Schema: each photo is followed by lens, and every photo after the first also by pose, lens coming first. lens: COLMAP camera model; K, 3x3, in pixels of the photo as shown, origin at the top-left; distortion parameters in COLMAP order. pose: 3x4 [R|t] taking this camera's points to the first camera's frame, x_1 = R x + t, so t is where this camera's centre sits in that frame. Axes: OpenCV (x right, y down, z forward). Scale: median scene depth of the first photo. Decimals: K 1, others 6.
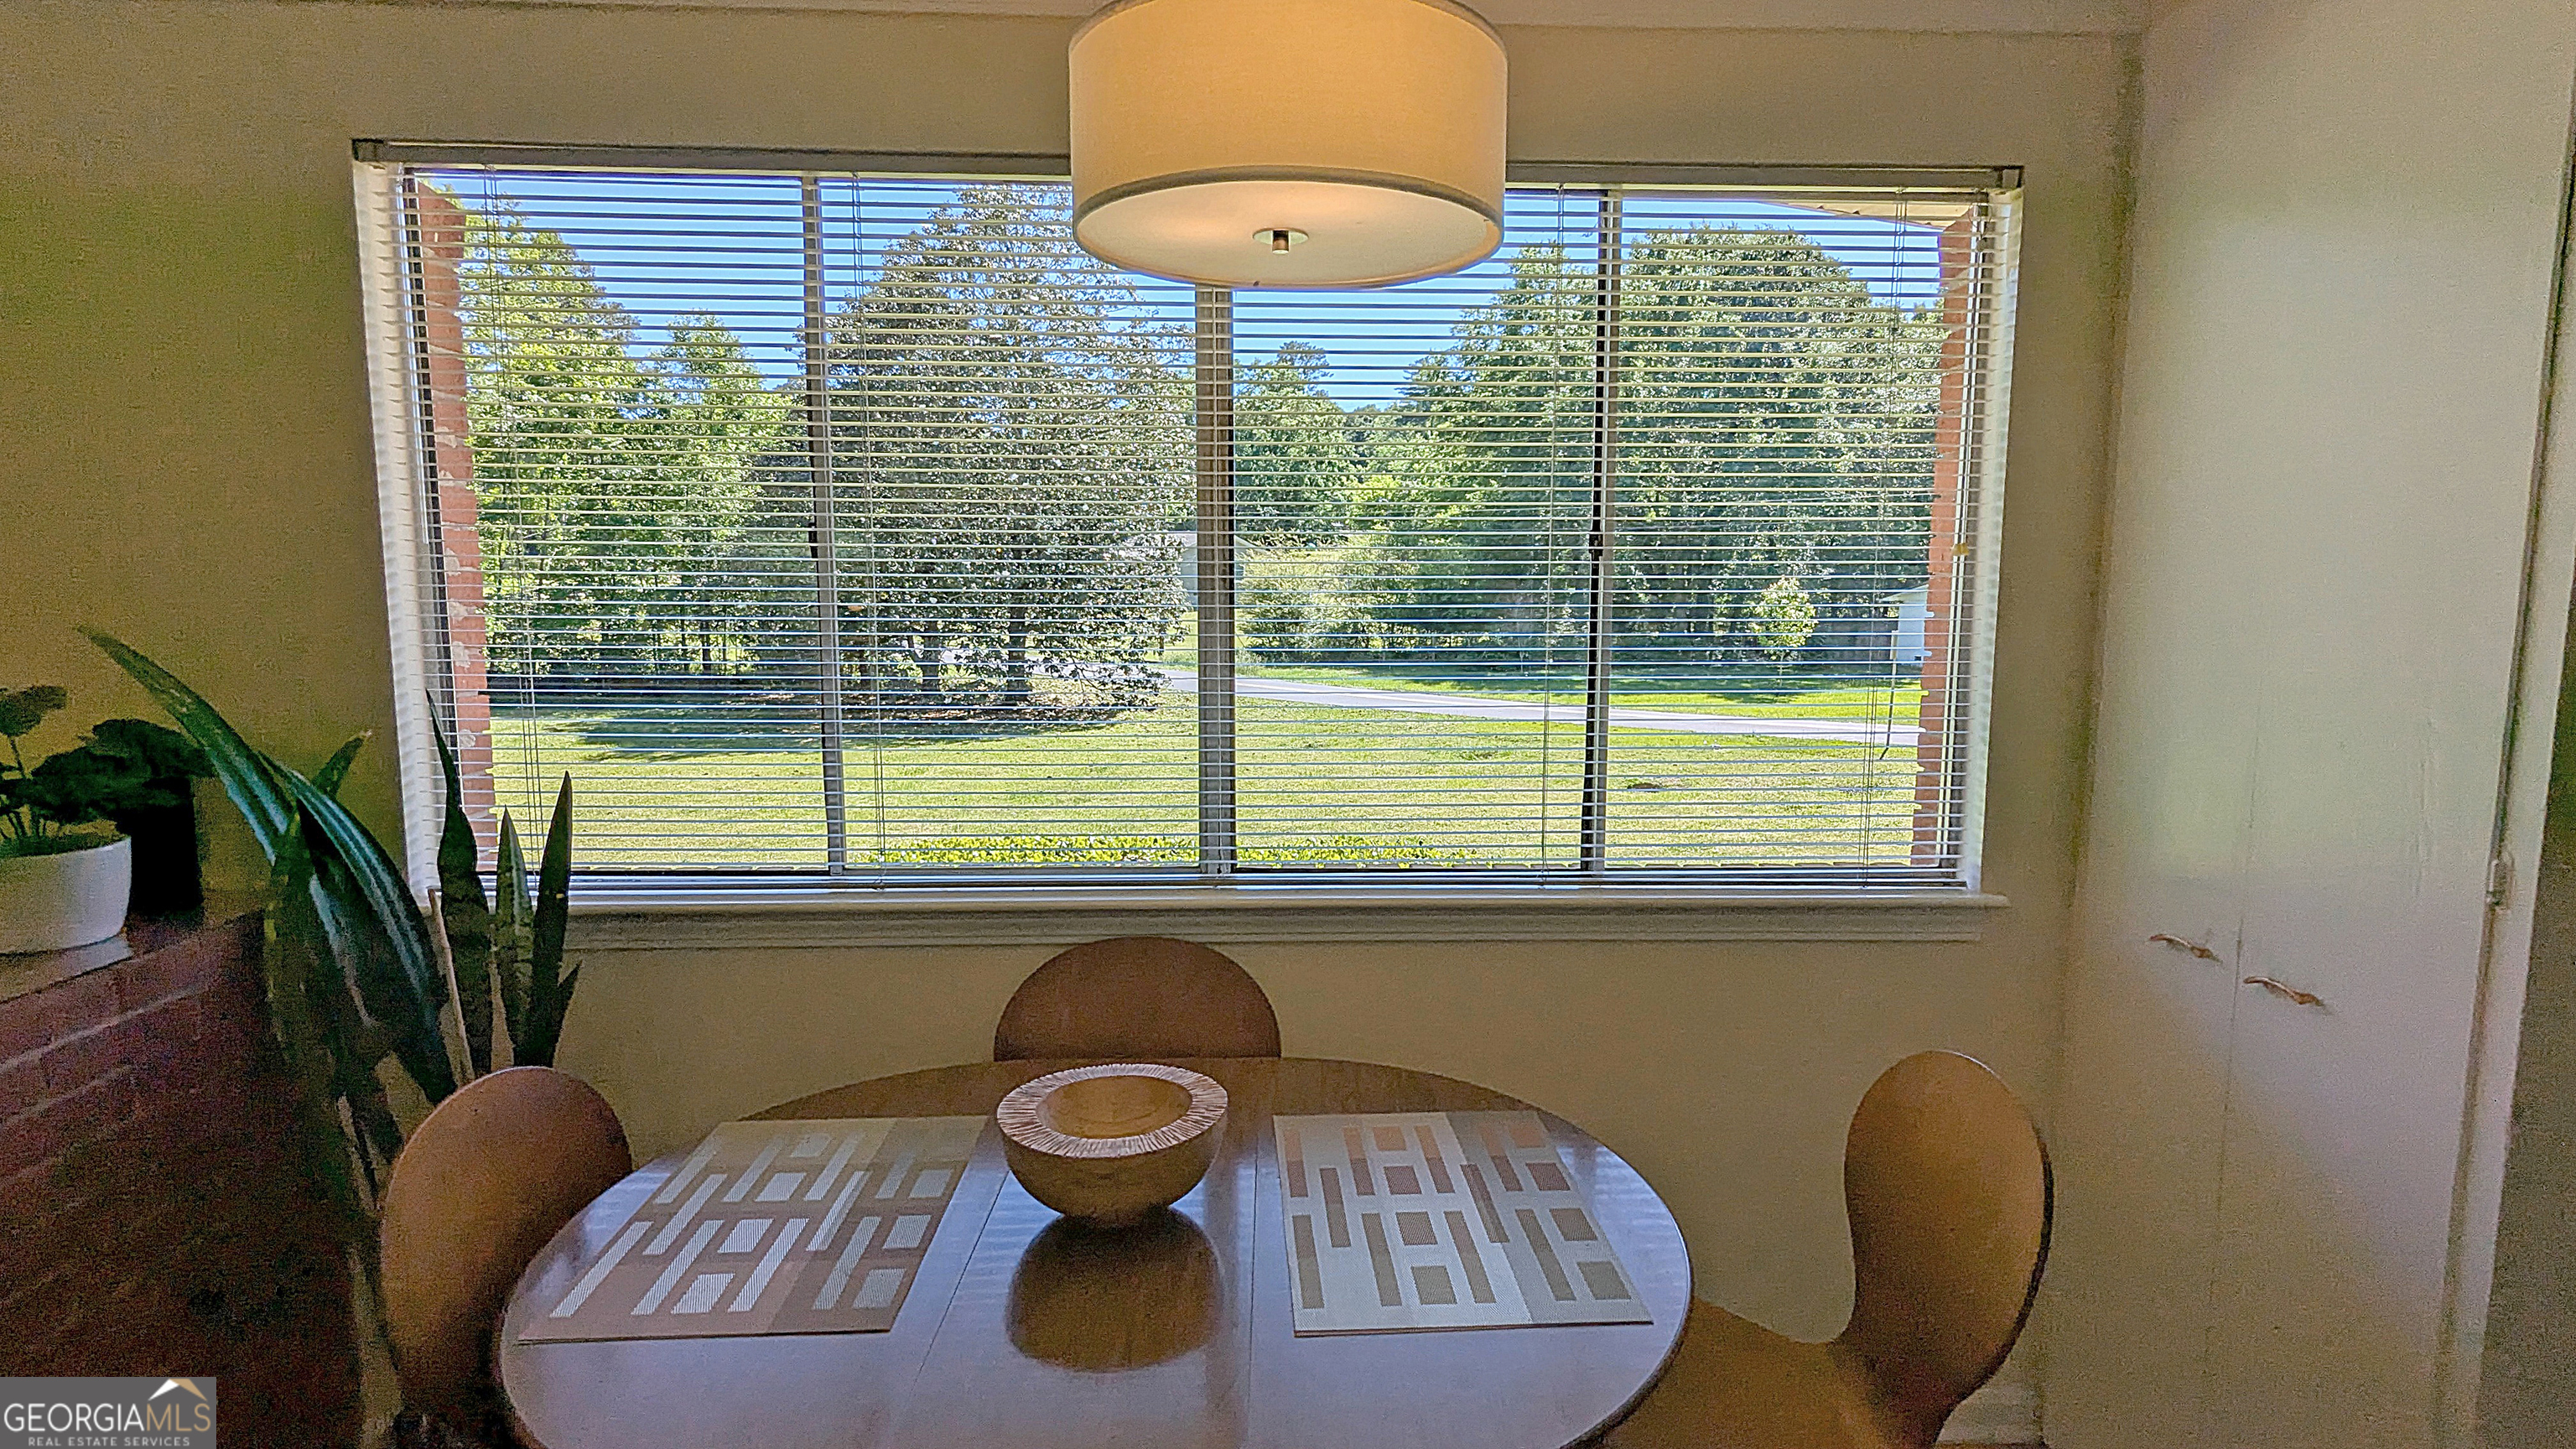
lens RADIAL K [[1257.0, 0, 1275.9], [0, 1257.0, 730.8], [0, 0, 1]] dist [0.001615, 0.000461]
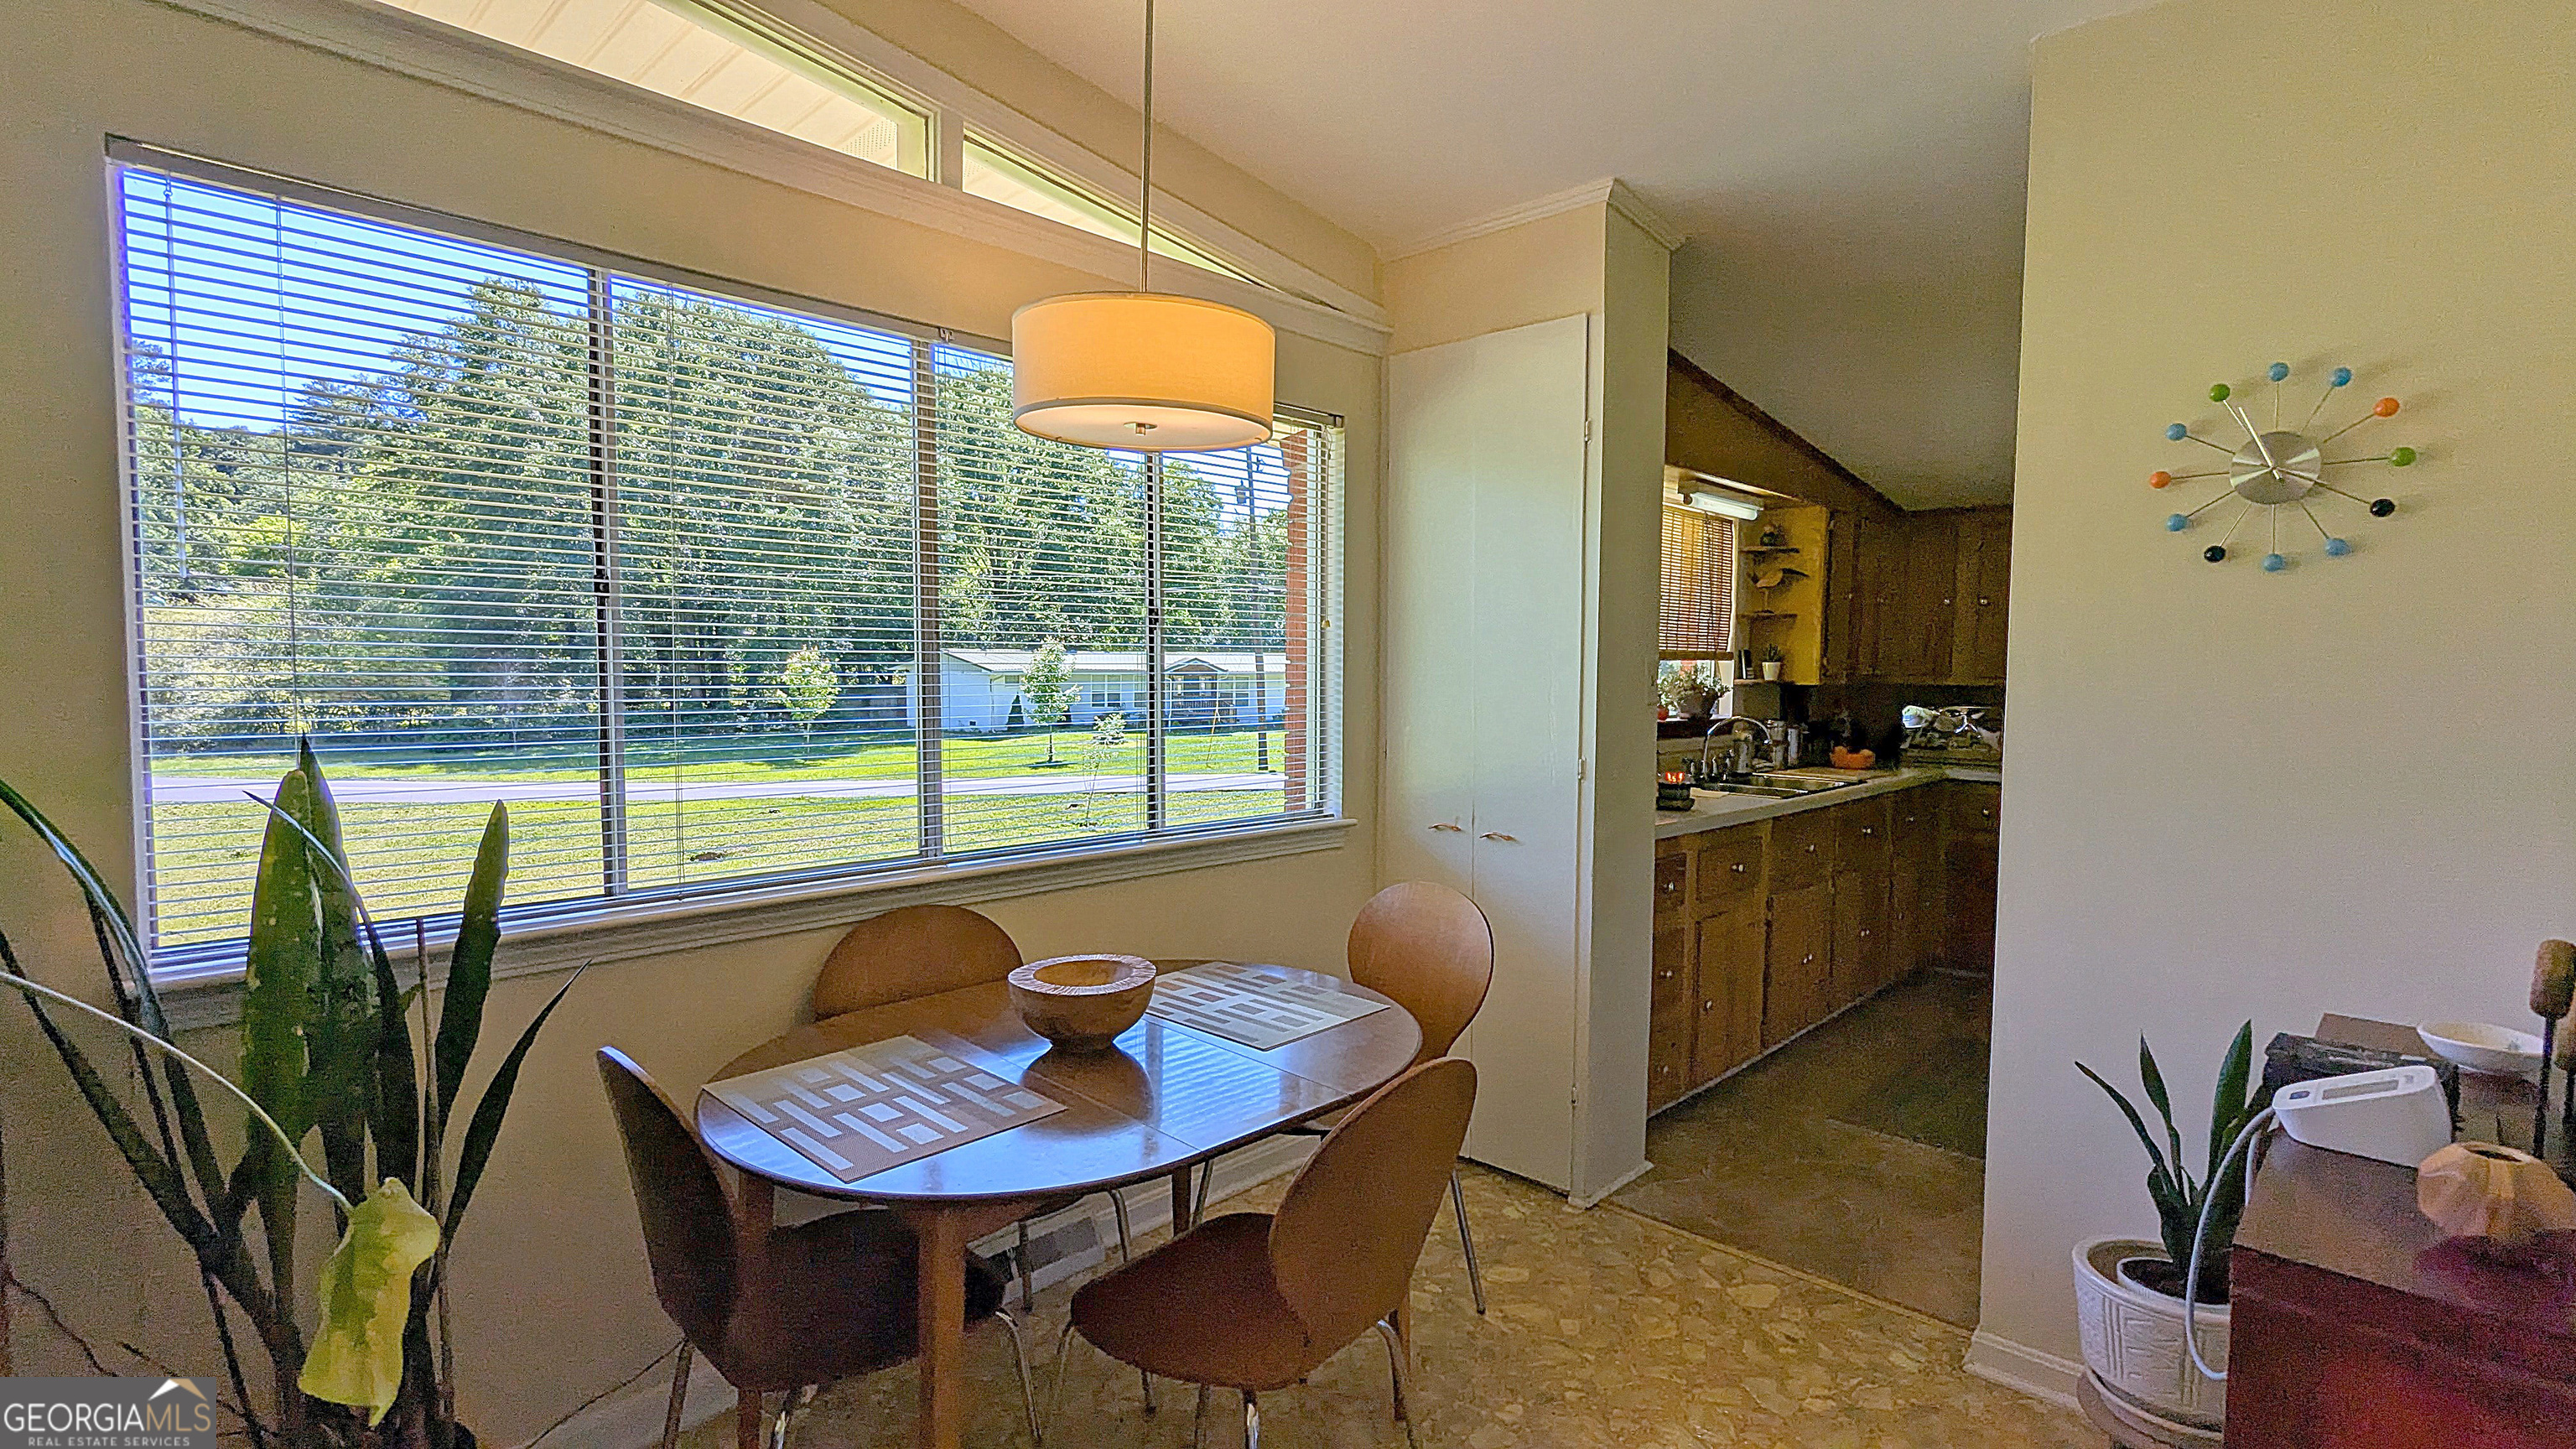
lens RADIAL K [[1257.0, 0, 1275.9], [0, 1257.0, 730.8], [0, 0, 1]] dist [0.001615, 0.000461]
pose [[0.708540, -0.036526, 0.704724, -0.715078], [0.075863, 0.996815, -0.024608, 0.041740], [-0.701581, 0.070898, 0.709054, -0.185205]]
